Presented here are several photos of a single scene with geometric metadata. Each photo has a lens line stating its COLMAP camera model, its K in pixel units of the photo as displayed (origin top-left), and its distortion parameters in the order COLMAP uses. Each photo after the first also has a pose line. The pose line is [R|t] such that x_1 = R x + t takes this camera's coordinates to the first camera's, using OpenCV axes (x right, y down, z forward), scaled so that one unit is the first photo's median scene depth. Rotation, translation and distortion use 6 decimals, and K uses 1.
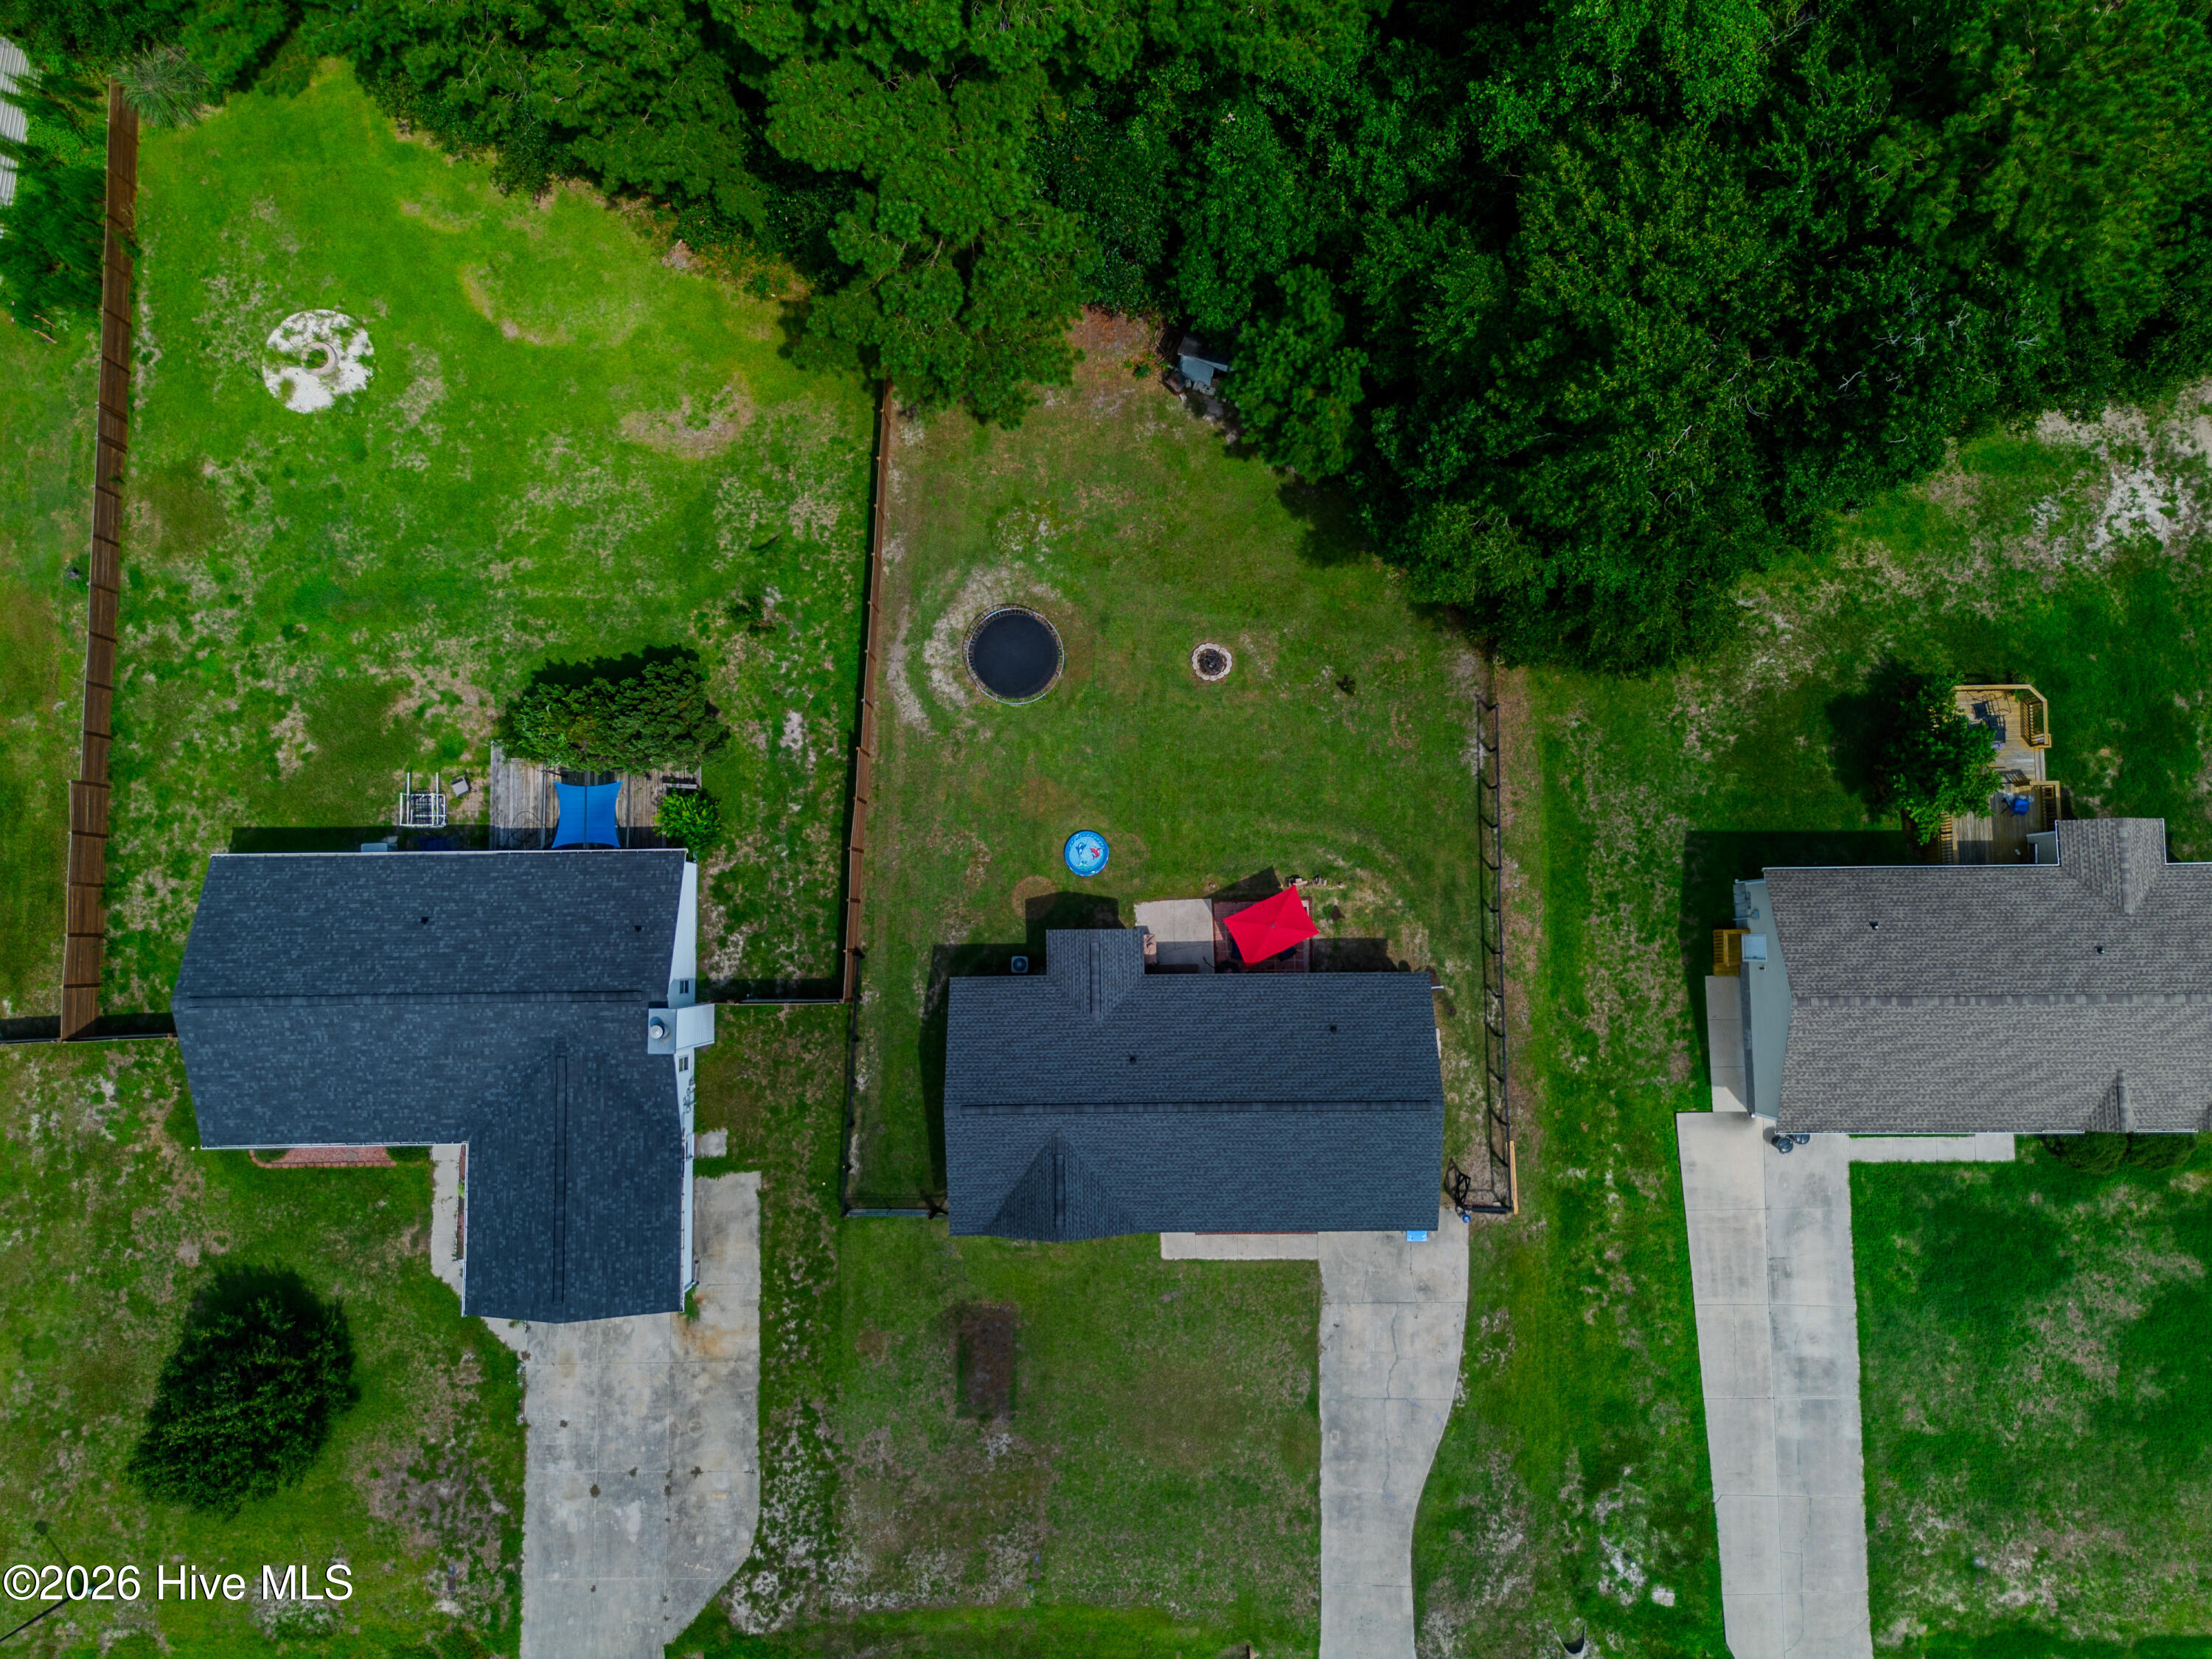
lens RADIAL K [[1576.4, 0, 1112.8], [0, 1576.4, 842.8], [0, 0, 1]] dist [0.063112, -0.056033]
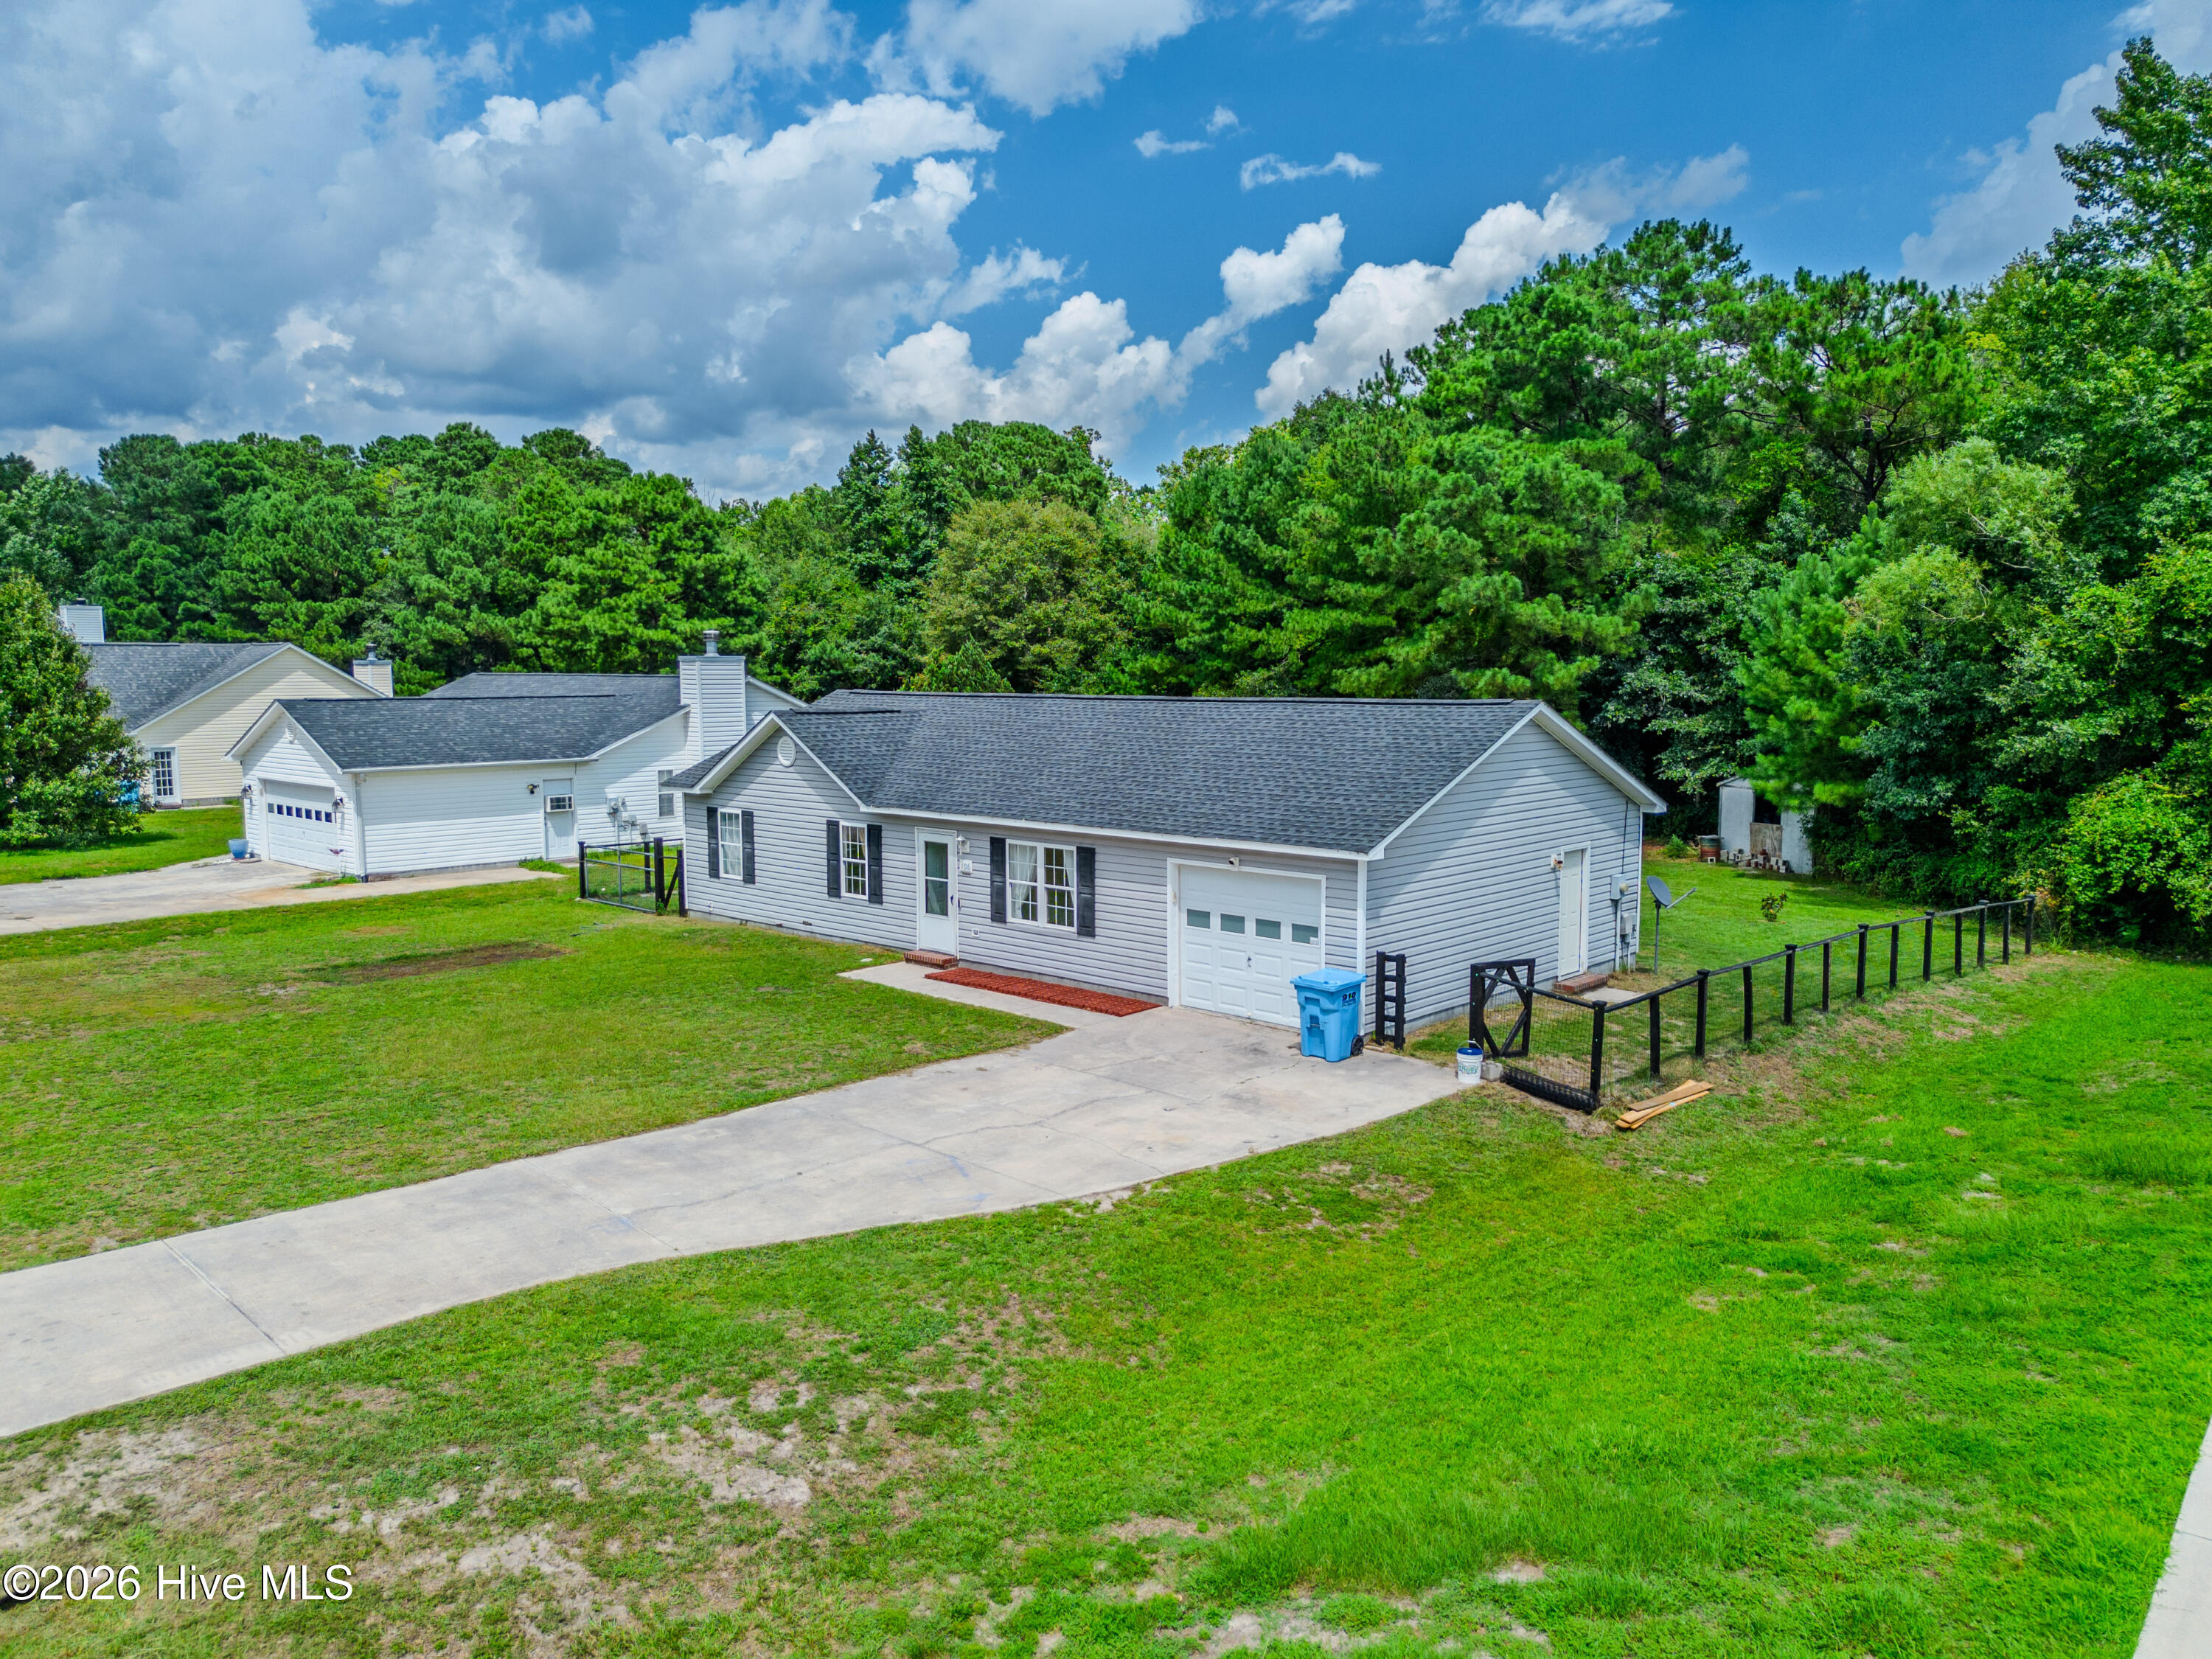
lens RADIAL K [[1576.4, 0, 1117.1], [0, 1576.4, 824.8], [0, 0, 1]] dist [0.063112, -0.056033]
pose [[0.725818, 0.073006, -0.684001, 0.392284], [-0.686332, 0.143656, -0.712959, 0.518357], [0.046210, 0.986931, 0.154375, 0.884893]]
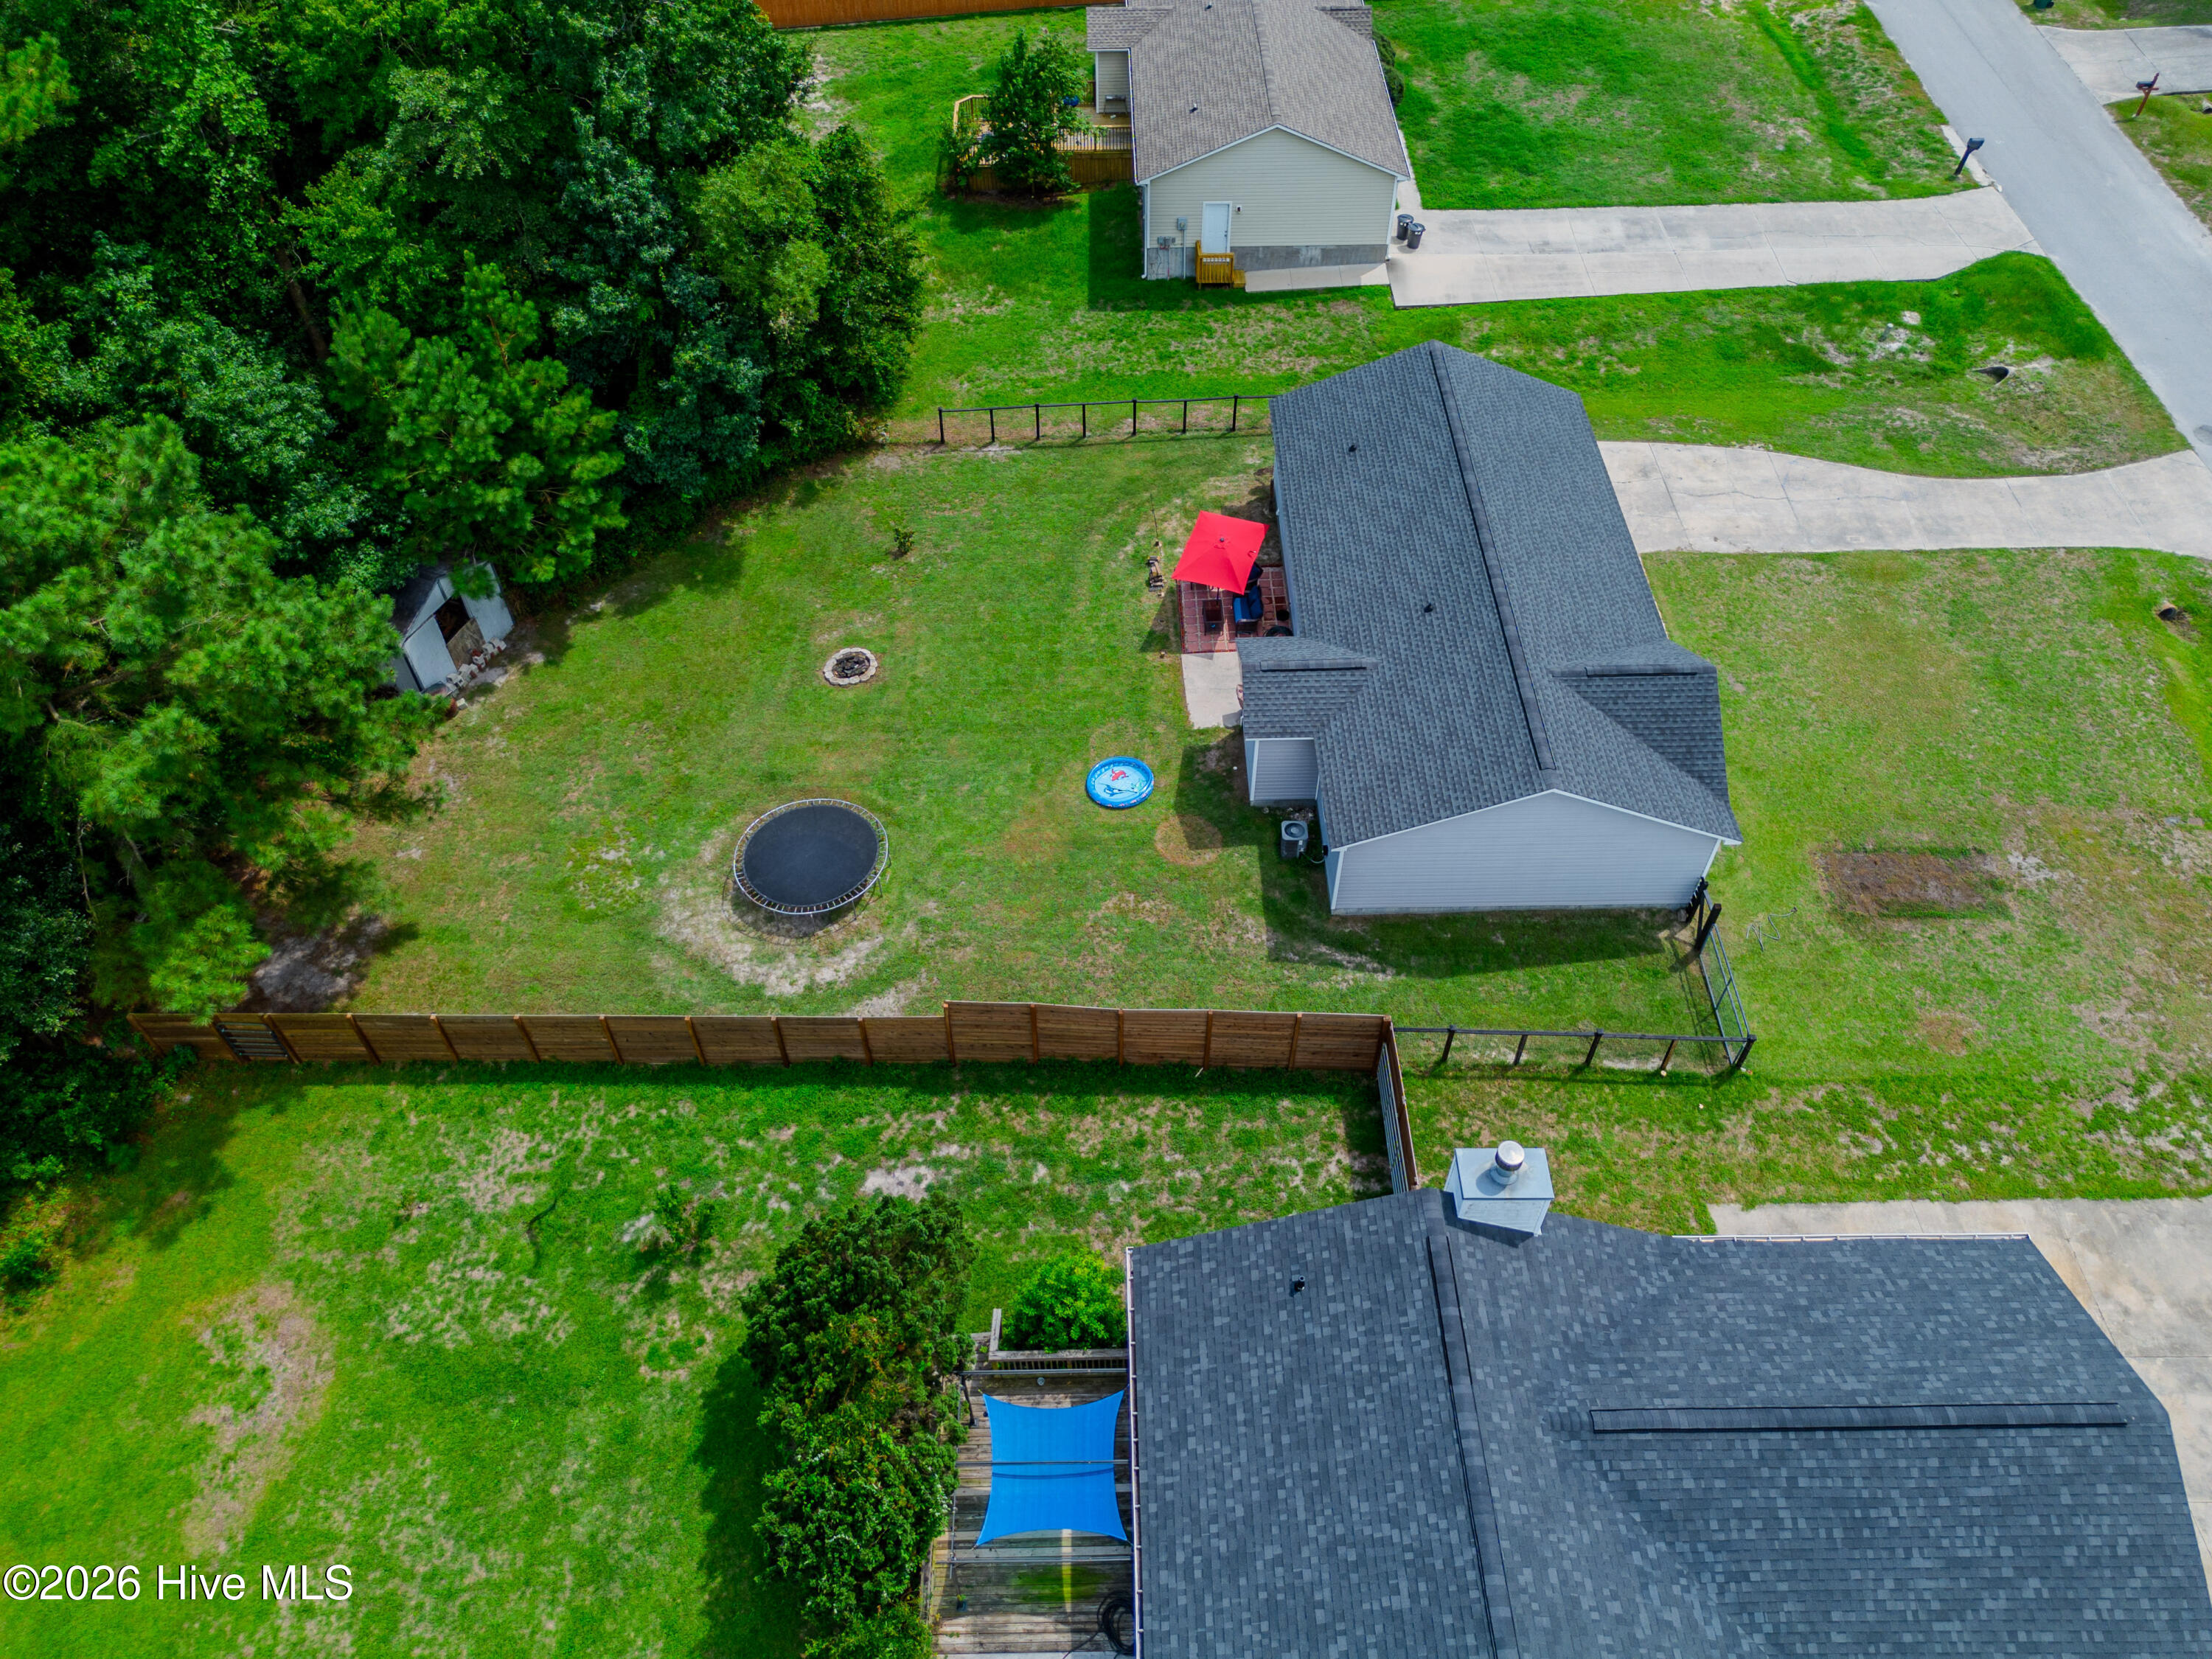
lens RADIAL K [[1576.4, 0, 1114.9], [0, 1576.4, 835.7], [0, 0, 1]] dist [0.063112, -0.056033]
pose [[-0.006540, -0.753036, 0.657947, -0.484582], [0.997835, 0.038144, 0.053575, -0.030997], [-0.065440, 0.656873, 0.751156, 0.515959]]
